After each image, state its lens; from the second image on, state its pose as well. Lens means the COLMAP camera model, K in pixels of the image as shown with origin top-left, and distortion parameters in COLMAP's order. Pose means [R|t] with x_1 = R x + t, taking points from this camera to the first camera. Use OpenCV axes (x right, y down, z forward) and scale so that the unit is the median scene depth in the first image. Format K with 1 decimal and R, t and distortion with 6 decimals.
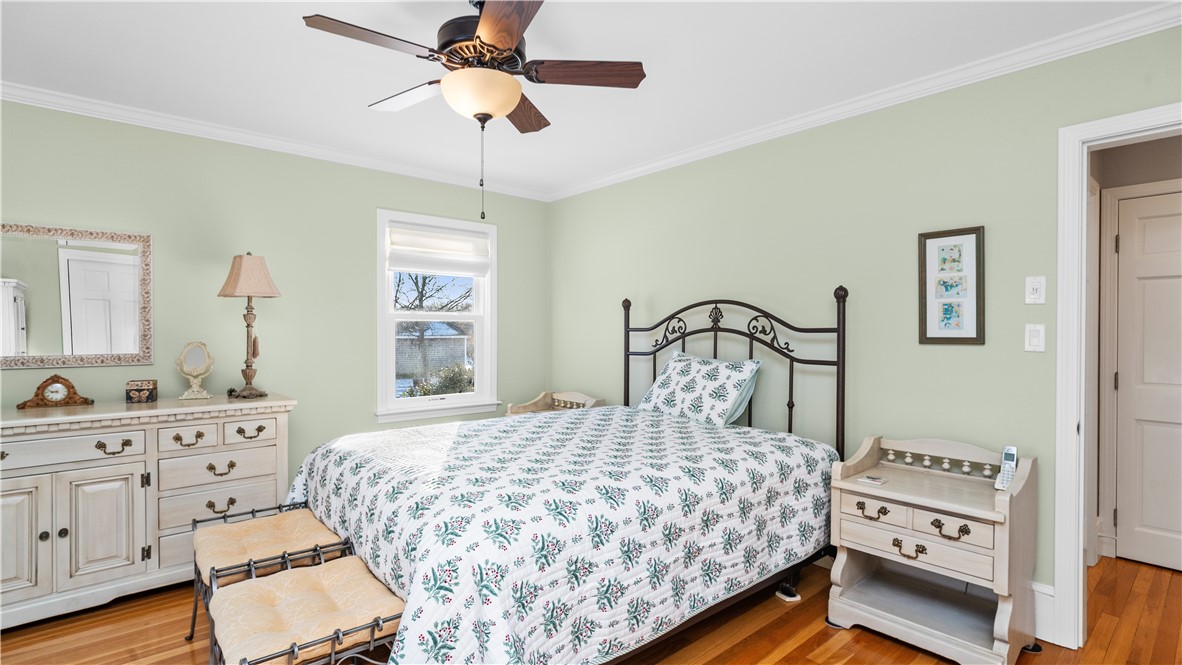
lens RADIAL K [[557.1, 0, 592.8], [0, 557.1, 328.7], [0, 0, 1]] dist [-0.019182, 0.004336]
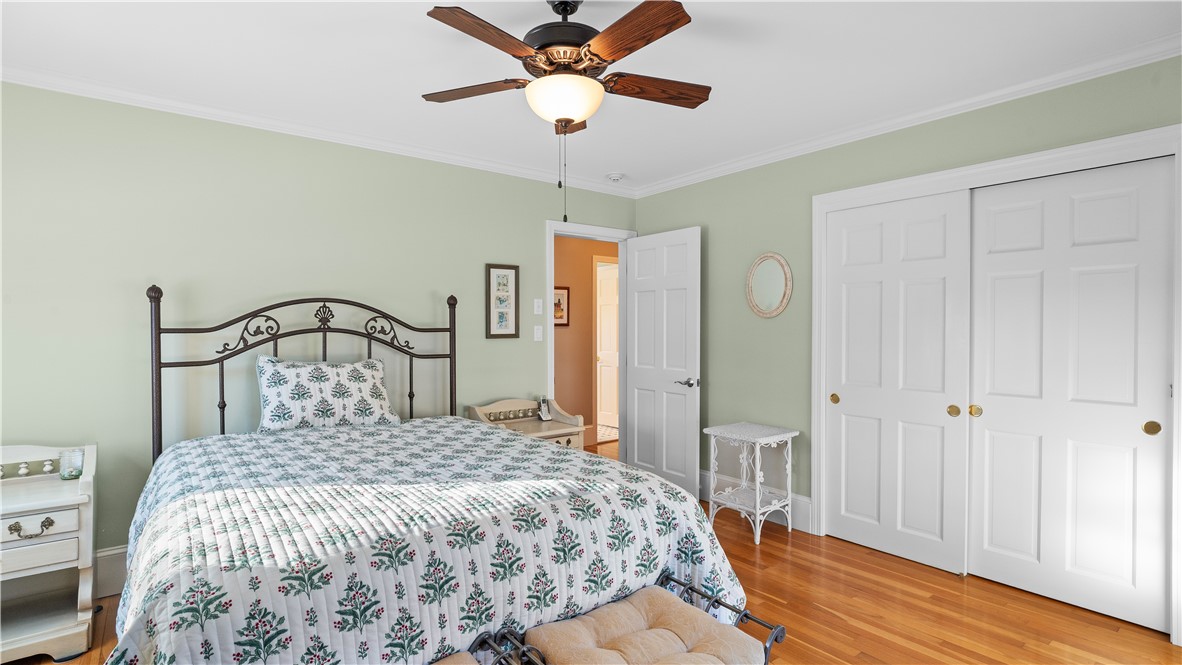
lens RADIAL K [[557.1, 0, 592.6], [0, 557.1, 331.1], [0, 0, 1]] dist [-0.019182, 0.004336]
pose [[0.062429, -0.009052, 0.998008, -0.679247], [-0.002219, 0.999955, 0.009209, -0.005846], [-0.998047, -0.002790, 0.062406, 0.495830]]
